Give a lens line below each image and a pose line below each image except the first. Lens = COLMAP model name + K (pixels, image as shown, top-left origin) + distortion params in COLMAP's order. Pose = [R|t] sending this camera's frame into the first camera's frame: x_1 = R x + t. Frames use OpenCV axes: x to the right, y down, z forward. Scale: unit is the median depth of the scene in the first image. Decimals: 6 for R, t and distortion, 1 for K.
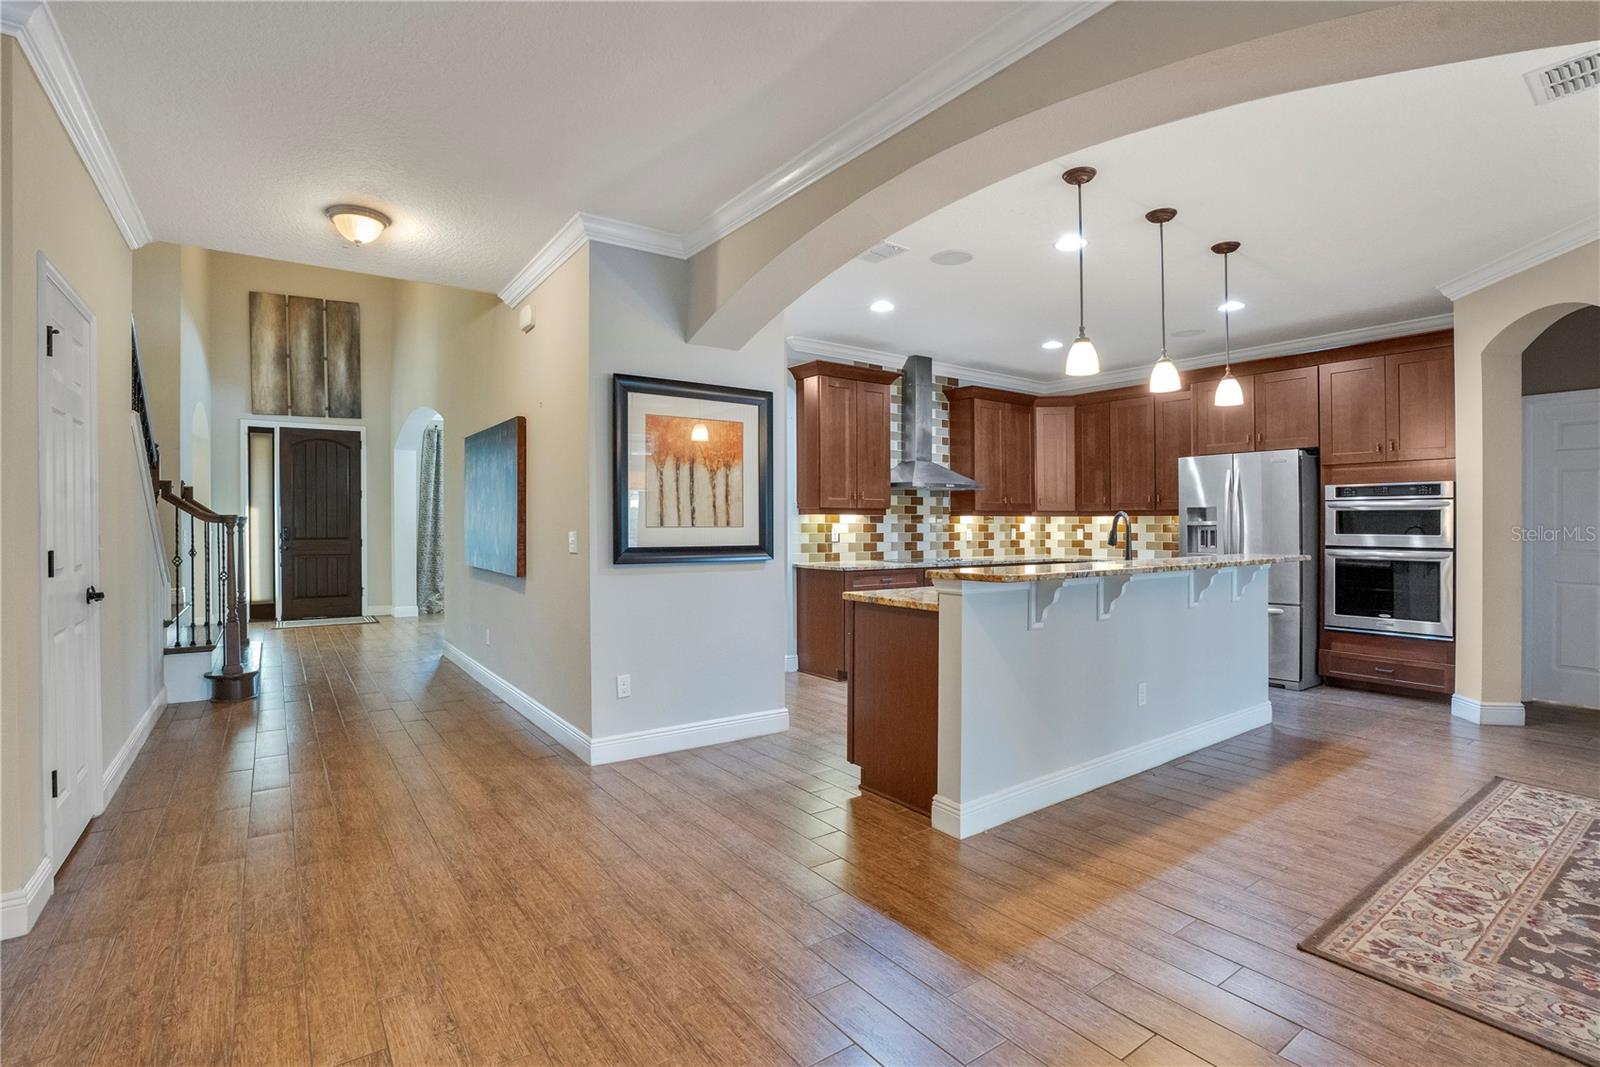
lens RADIAL K [[741.1, 0, 812.9], [0, 741.1, 526.7], [0, 0, 1]] dist [-0.059737, 0.025574]
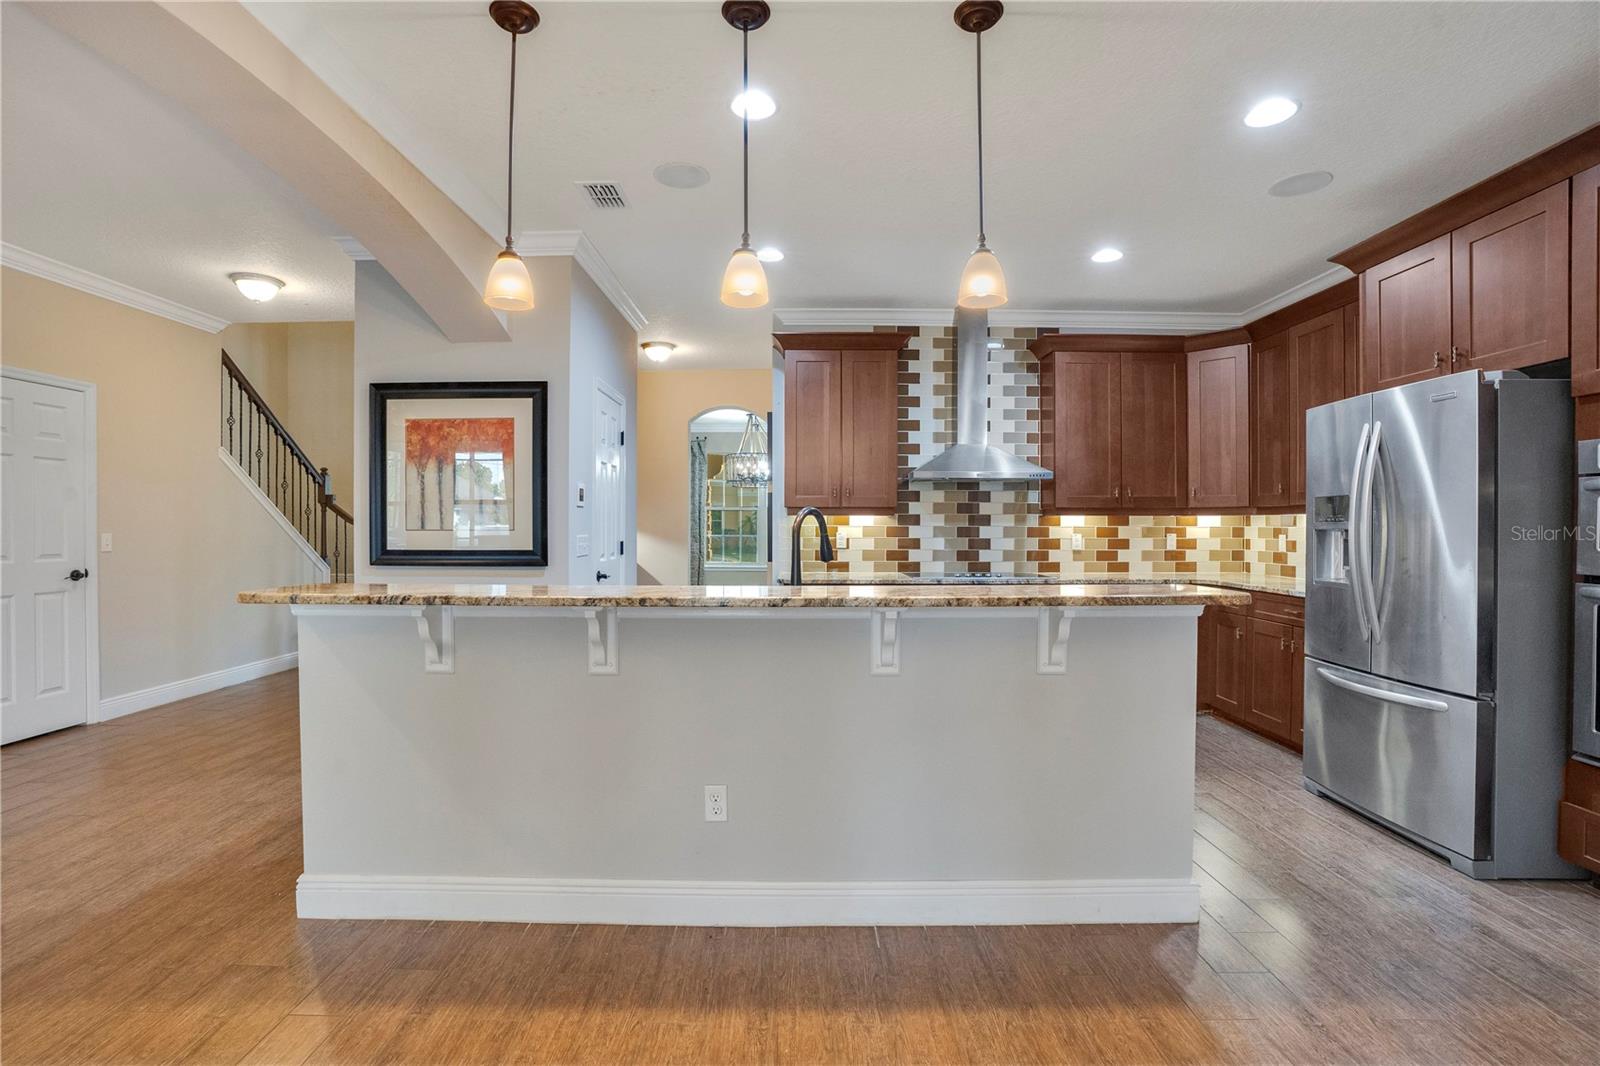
lens RADIAL K [[744.5, 0, 810.0], [0, 744.5, 543.4], [0, 0, 1]] dist [-0.098063, 0.053386]
pose [[0.809745, 0.012111, -0.586657, 0.491852], [-0.001453, 0.999825, 0.018635, -0.000435], [0.586780, -0.014237, 0.809621, 0.309618]]
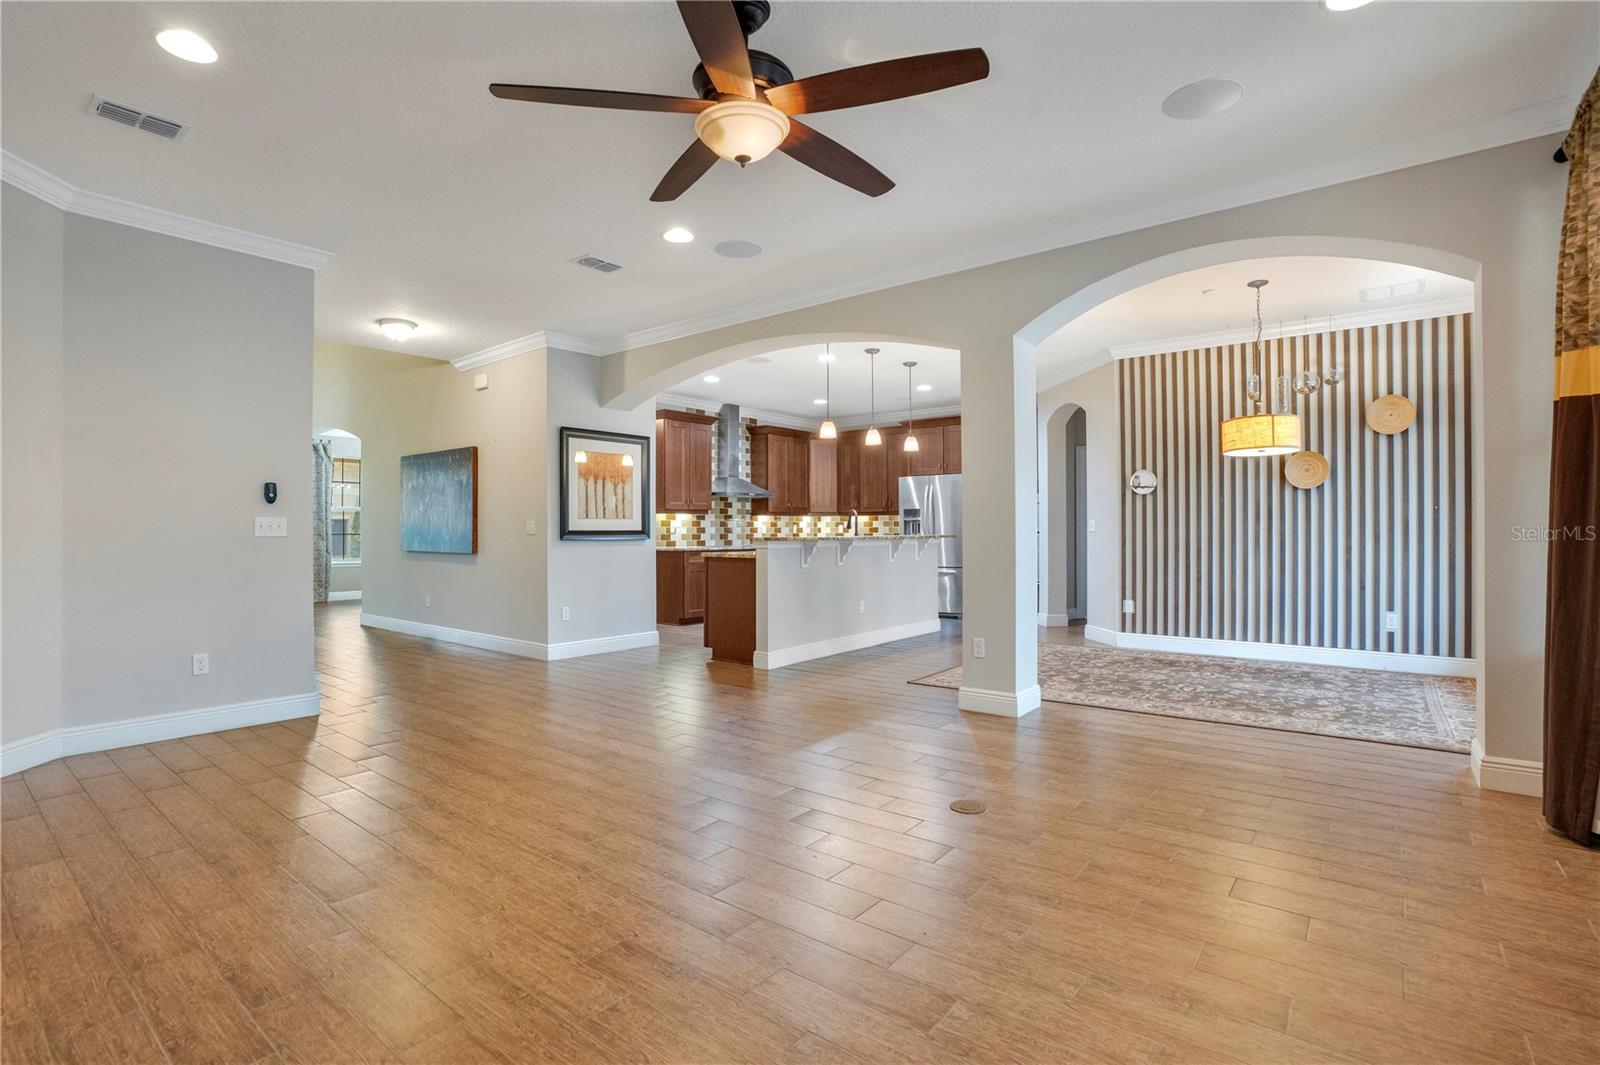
lens RADIAL K [[741.1, 0, 812.9], [0, 741.1, 525.7], [0, 0, 1]] dist [-0.059737, 0.025574]
pose [[0.959608, -0.004228, 0.281309, -0.112134], [0.007300, 0.999925, -0.009872, 0.022213], [-0.281246, 0.011527, 0.959566, -0.442680]]
